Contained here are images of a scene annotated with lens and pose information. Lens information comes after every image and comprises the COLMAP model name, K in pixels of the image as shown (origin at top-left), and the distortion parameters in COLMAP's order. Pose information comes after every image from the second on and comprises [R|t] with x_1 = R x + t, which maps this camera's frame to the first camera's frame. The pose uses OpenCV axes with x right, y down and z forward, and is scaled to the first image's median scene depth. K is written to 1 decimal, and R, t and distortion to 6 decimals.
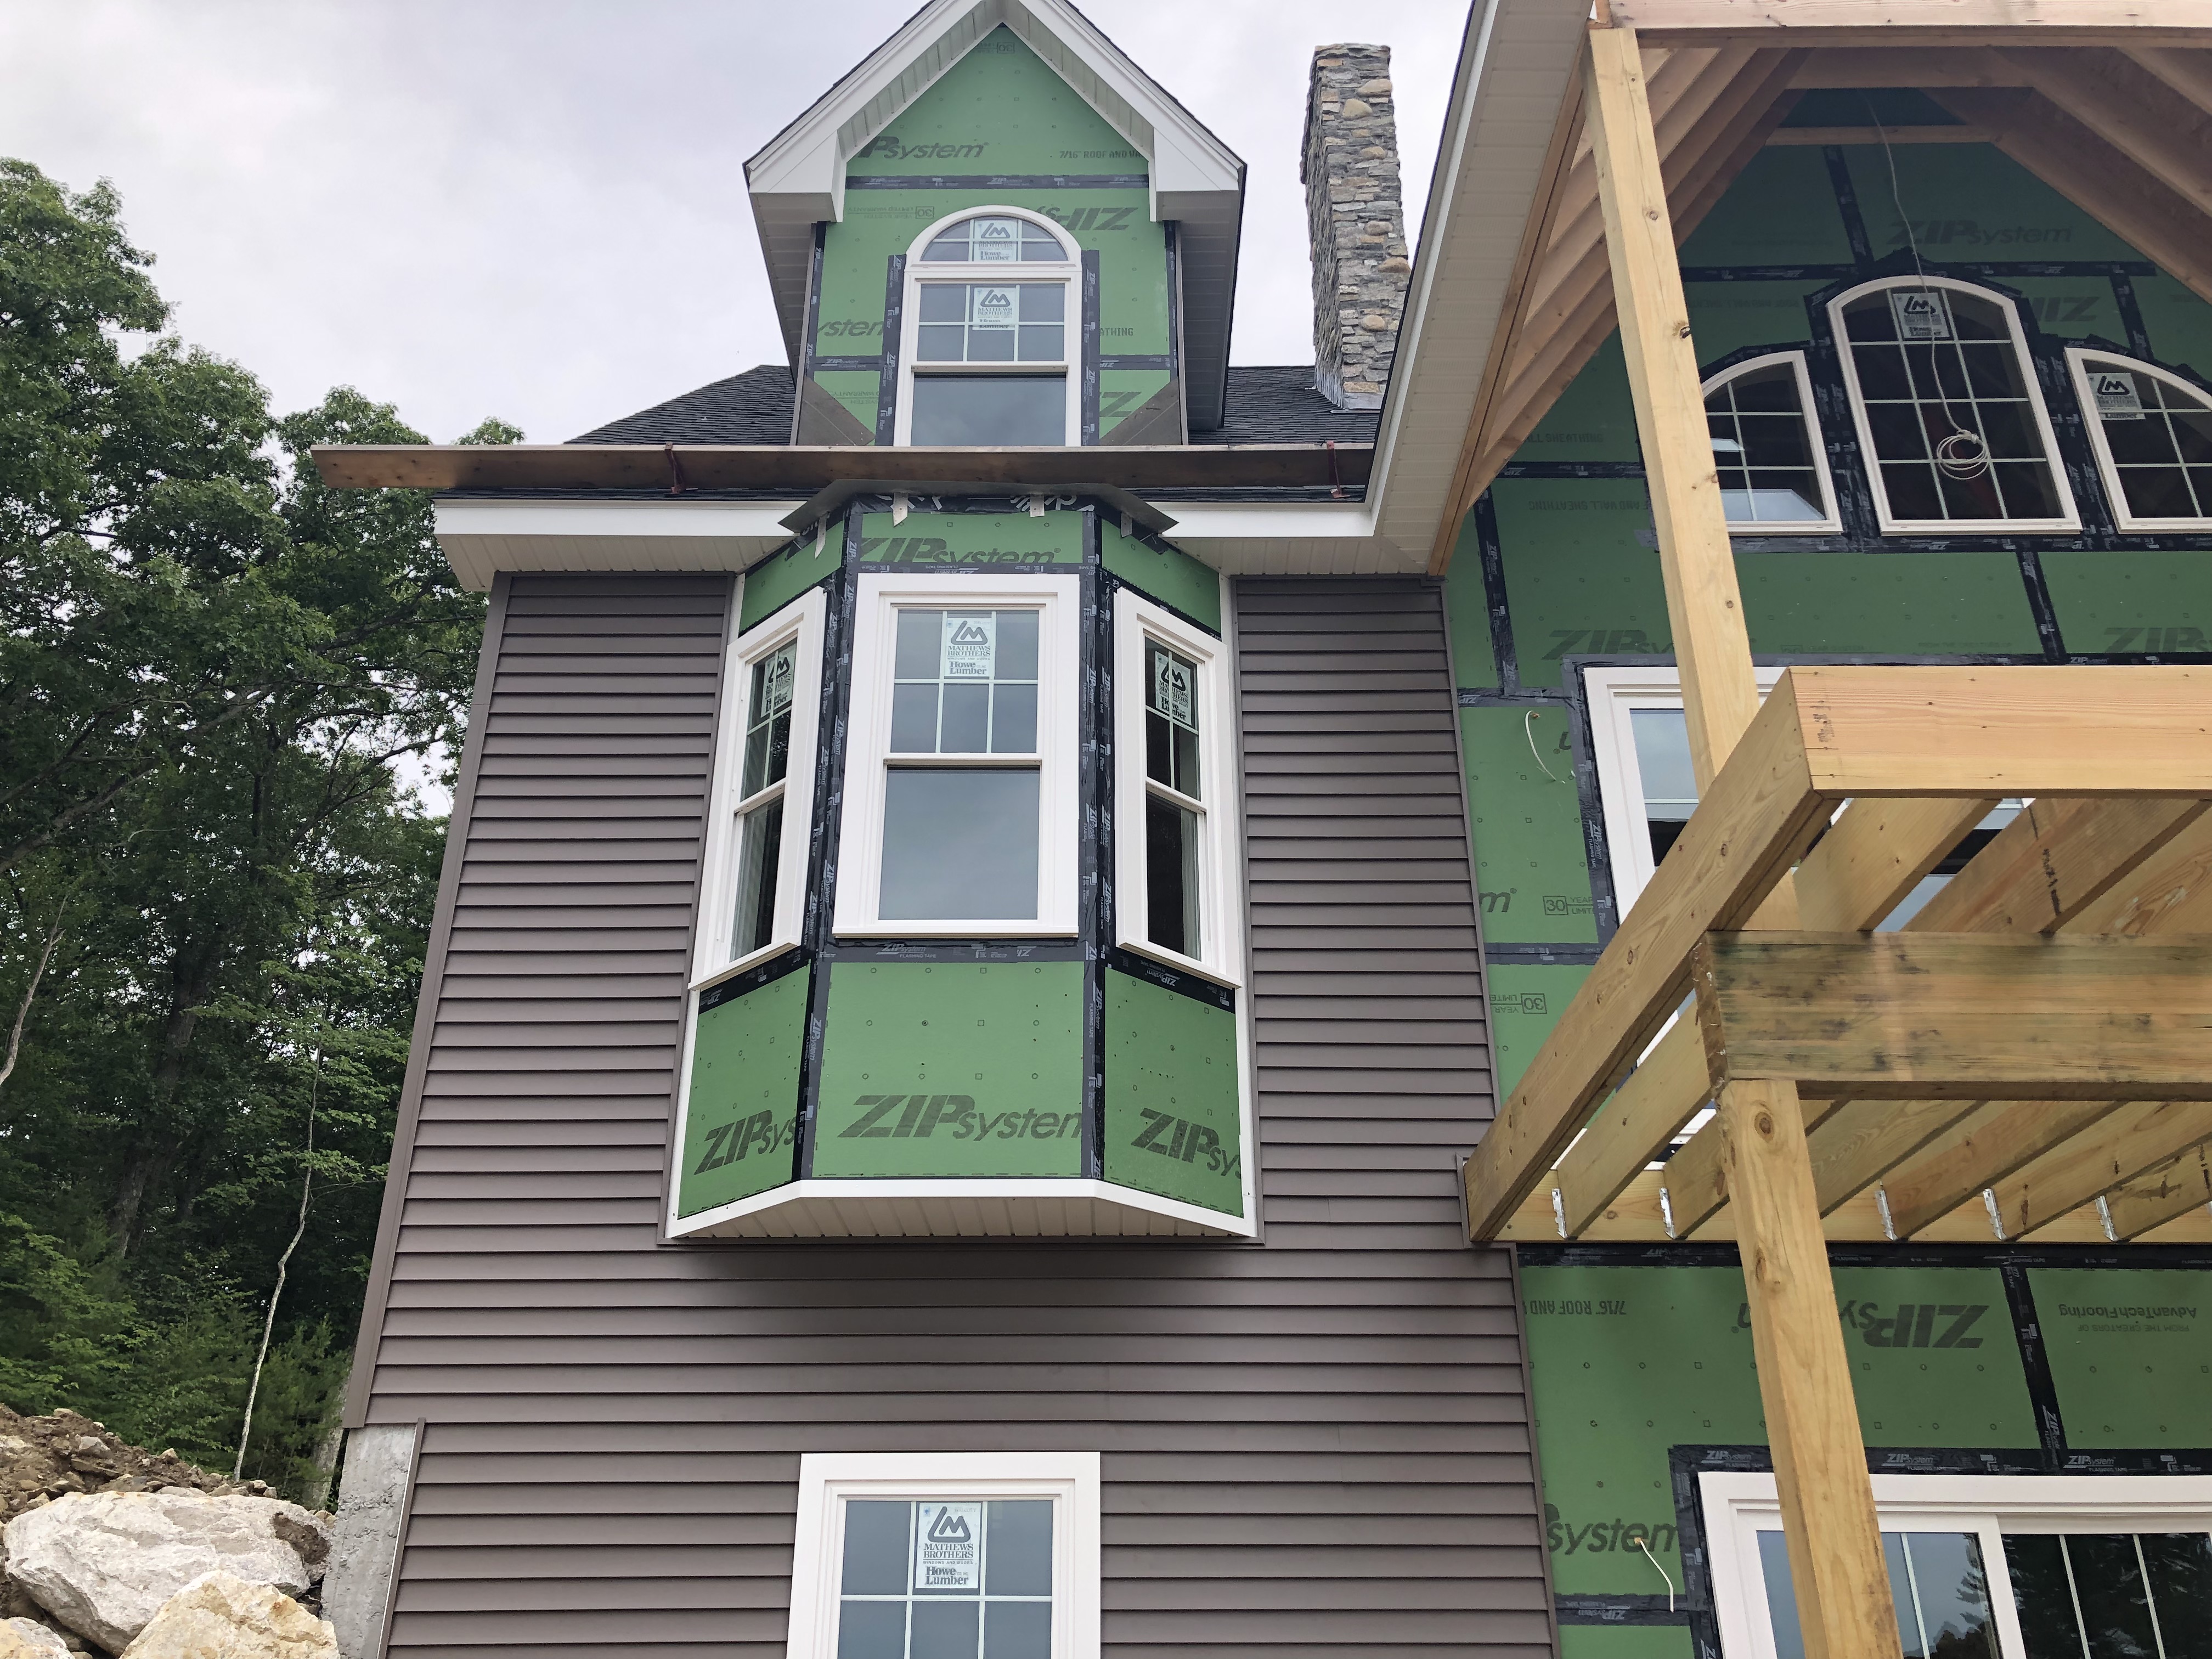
lens RADIAL K [[1790.8, 0, 1103.8], [0, 1790.8, 854.9], [0, 0, 1]] dist [-0.001522, -0.001686]
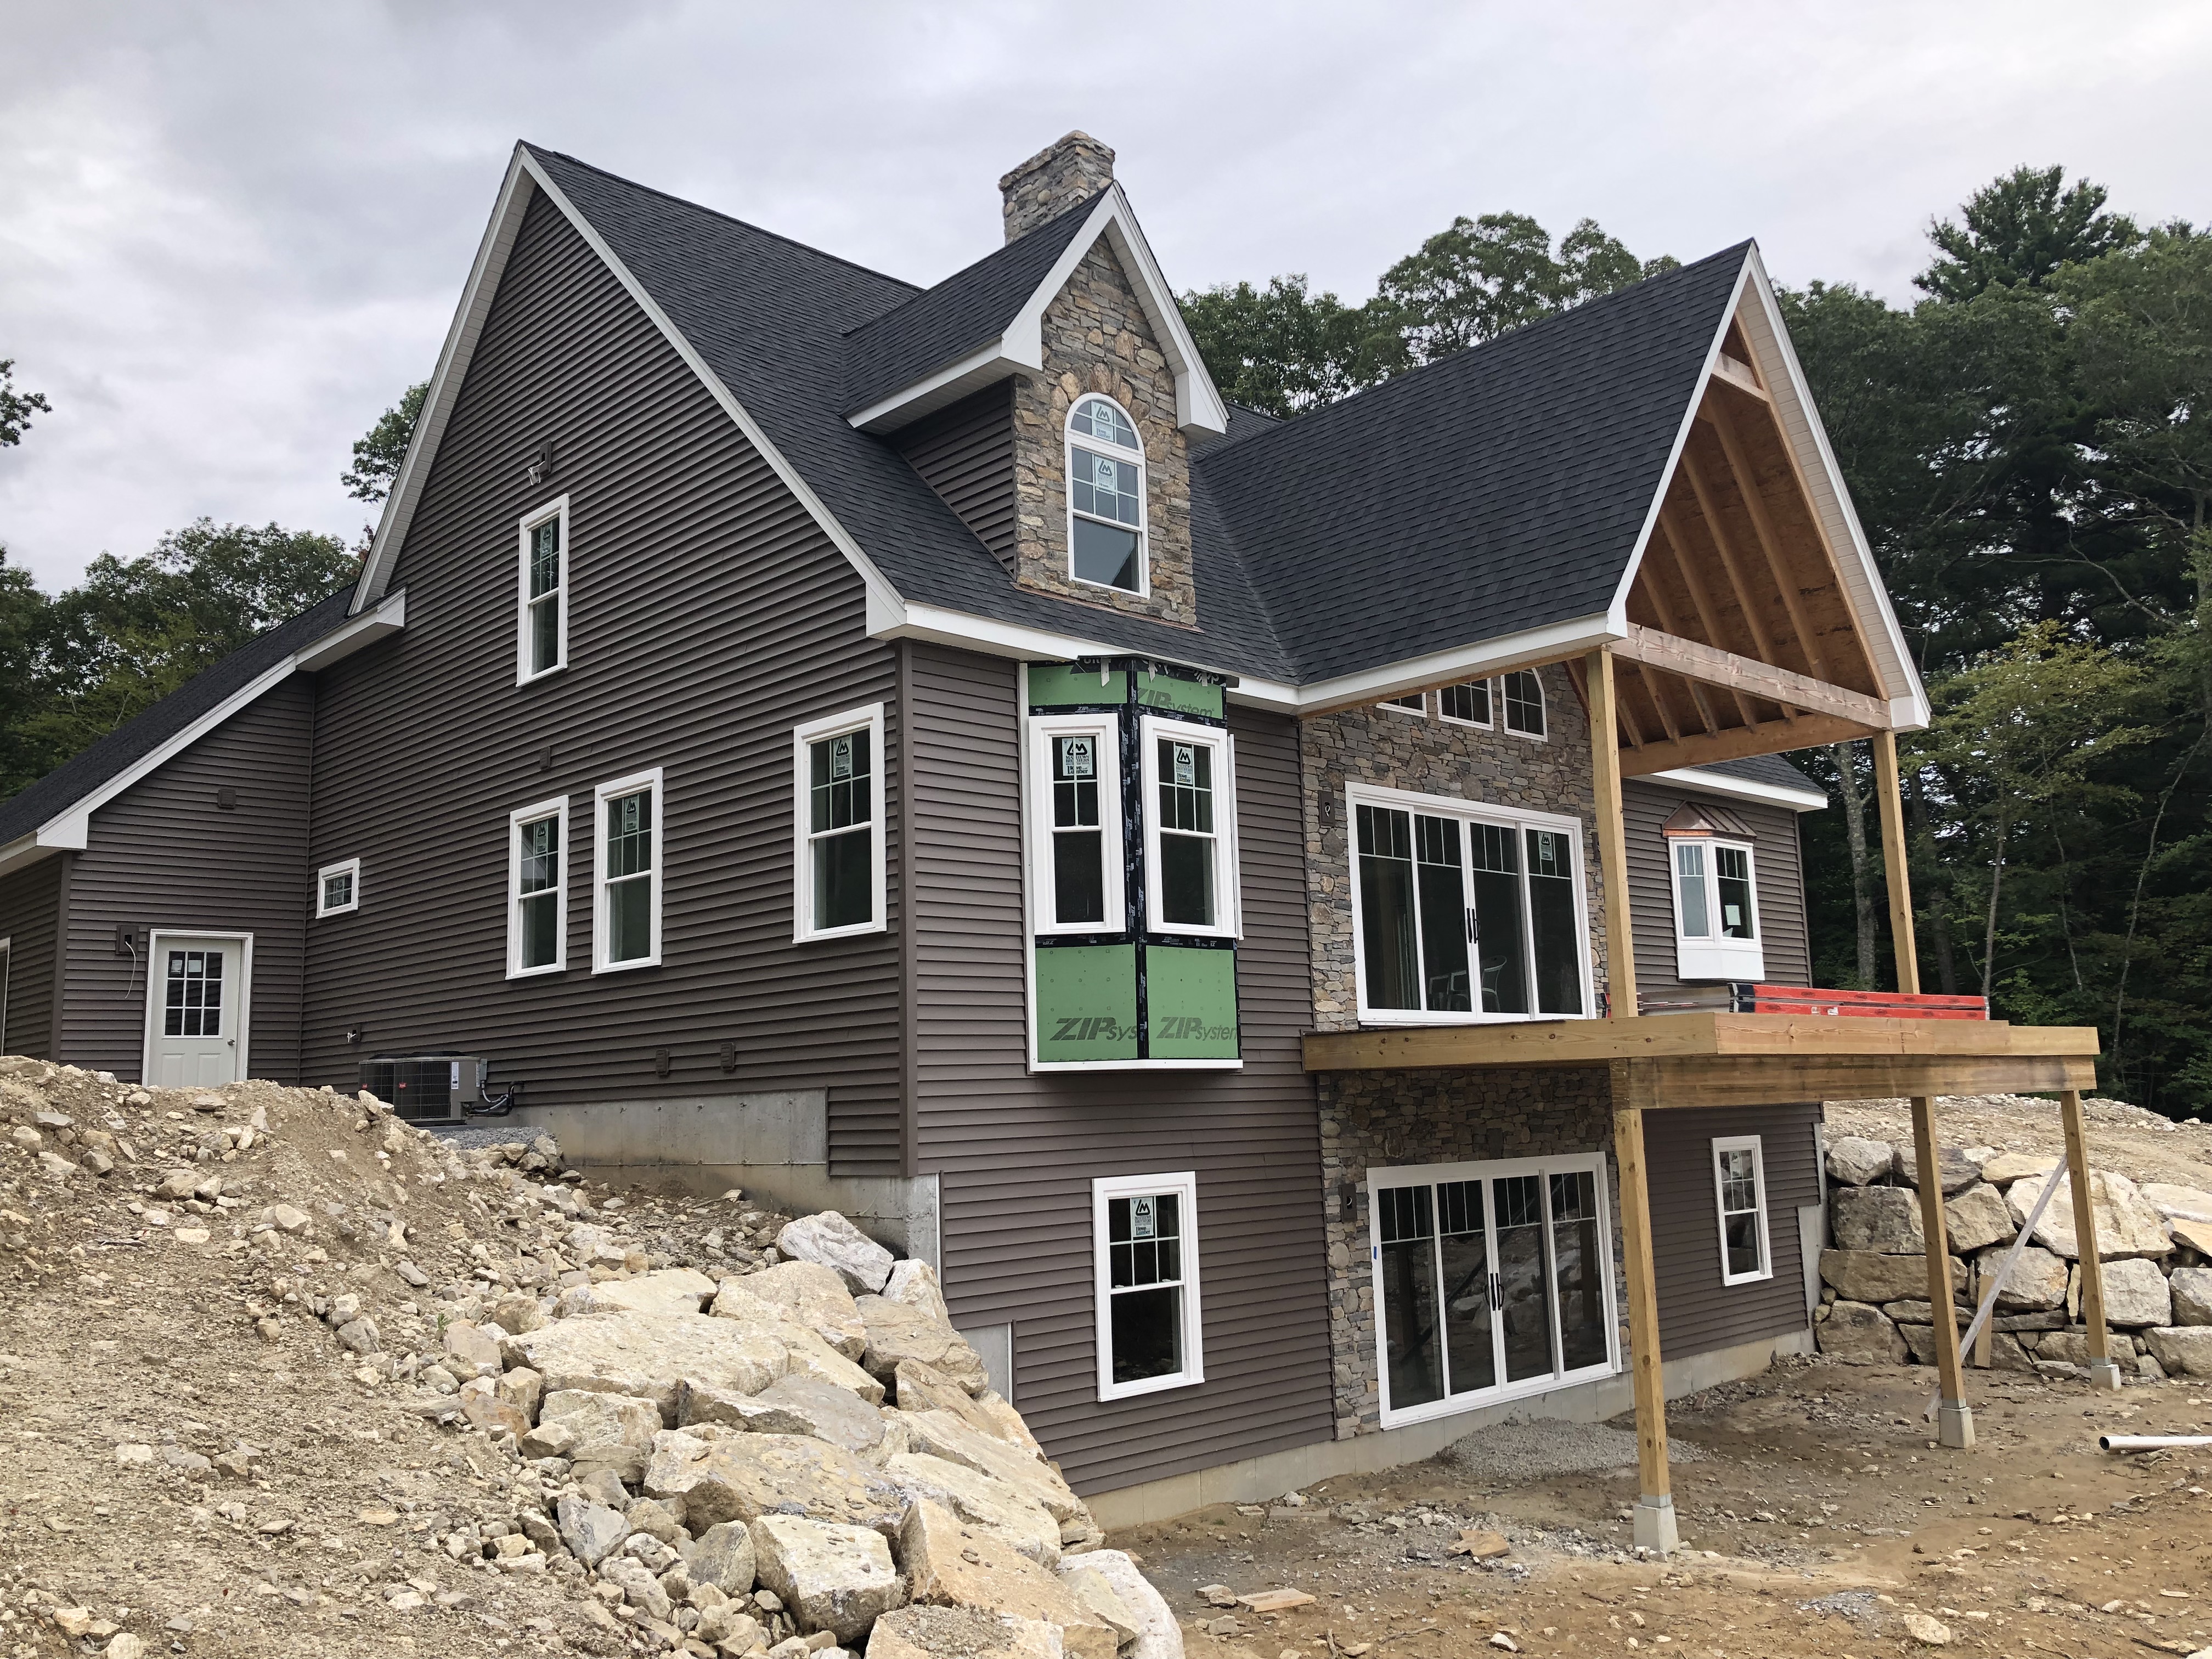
lens RADIAL K [[1790.8, 0, 1103.8], [0, 1790.8, 854.9], [0, 0, 1]] dist [-0.001522, -0.001686]
pose [[0.721524, 0.073384, 0.688489, -1.370003], [-0.276510, 0.942172, 0.189354, -0.348157], [-0.634779, -0.326998, 0.700091, -0.275377]]
